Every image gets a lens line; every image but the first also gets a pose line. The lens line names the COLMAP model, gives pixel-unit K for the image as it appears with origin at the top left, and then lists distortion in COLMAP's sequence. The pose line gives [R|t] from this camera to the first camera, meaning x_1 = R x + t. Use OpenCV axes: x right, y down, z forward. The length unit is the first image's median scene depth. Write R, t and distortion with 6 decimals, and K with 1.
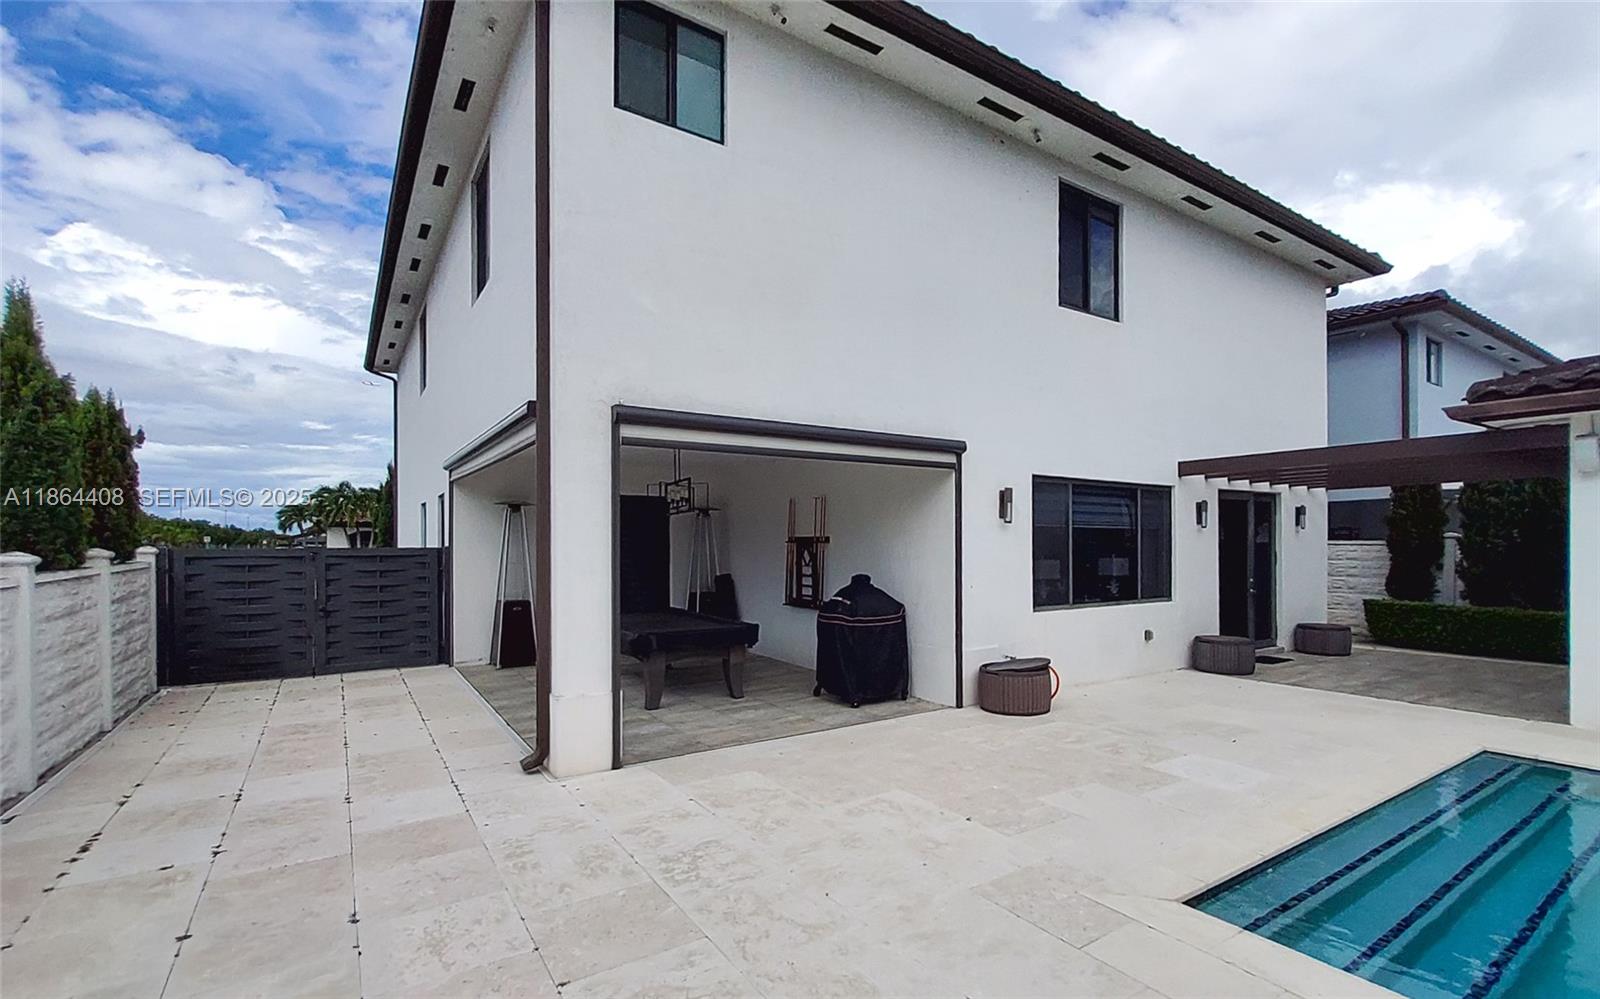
lens RADIAL K [[695.7, 0, 811.4], [0, 695.7, 548.2], [0, 0, 1]] dist [-0.012398, 0.003227]
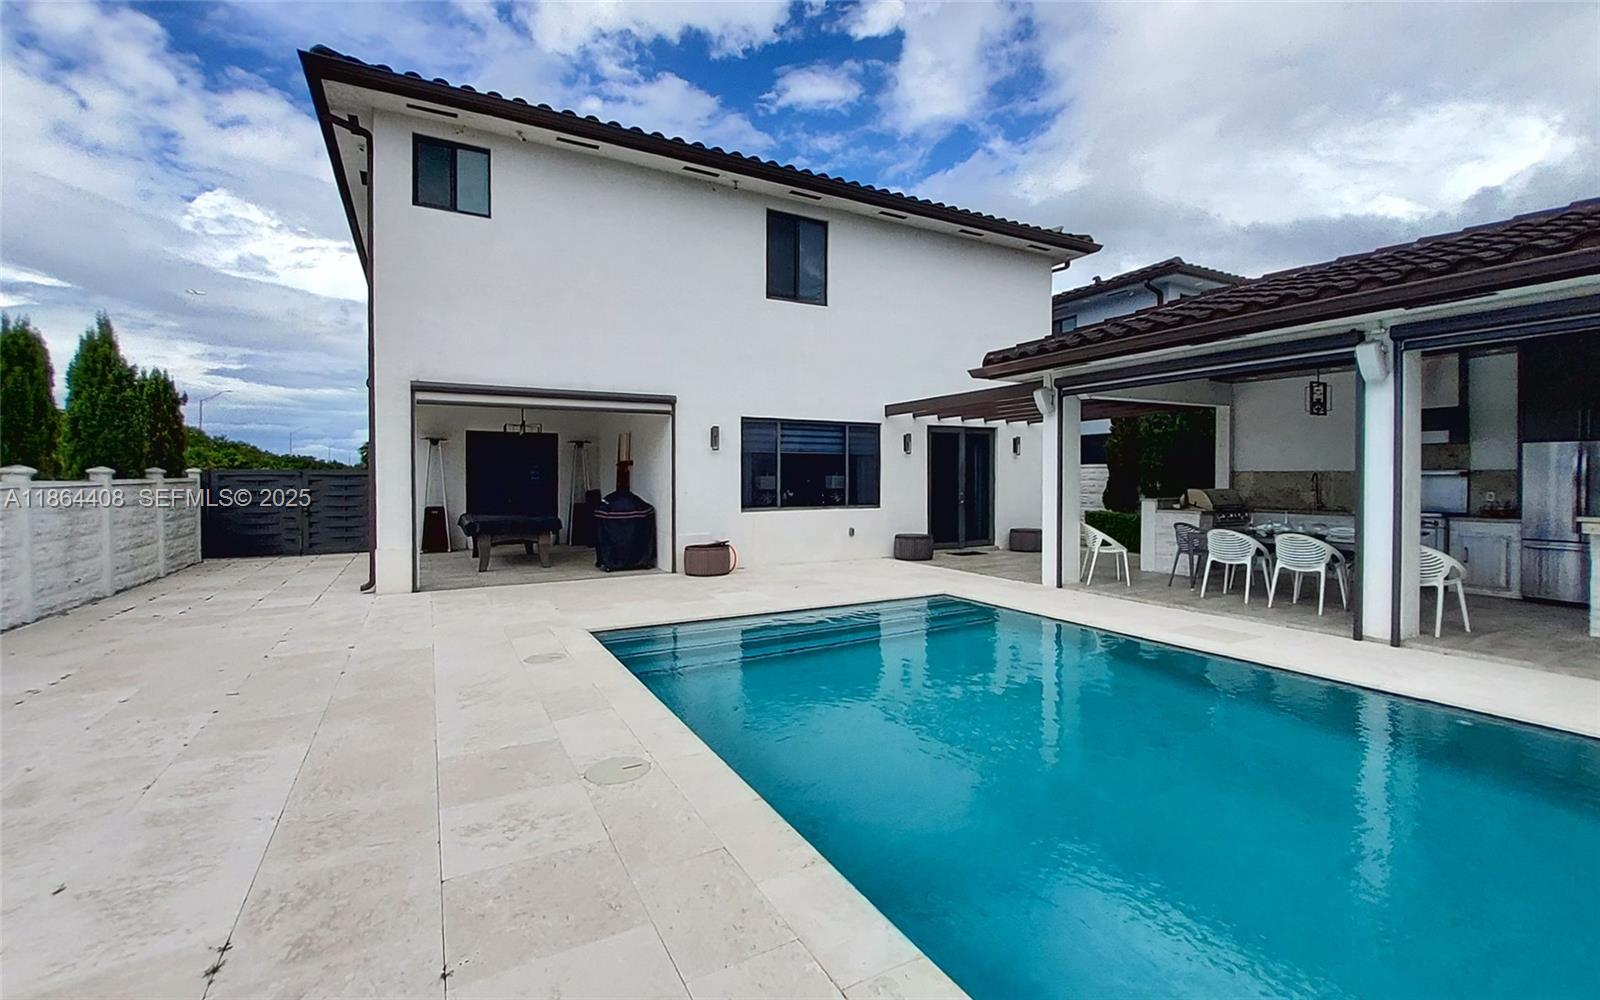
lens RADIAL K [[680.6, 0, 803.3], [0, 680.6, 485.7], [0, 0, 1]] dist [-0.006097, -0.002134]
pose [[0.994823, 0.001448, -0.101608, 0.543027], [-0.000871, 0.999983, 0.005716, 0.027413], [0.101615, -0.005598, 0.994808, -0.366781]]
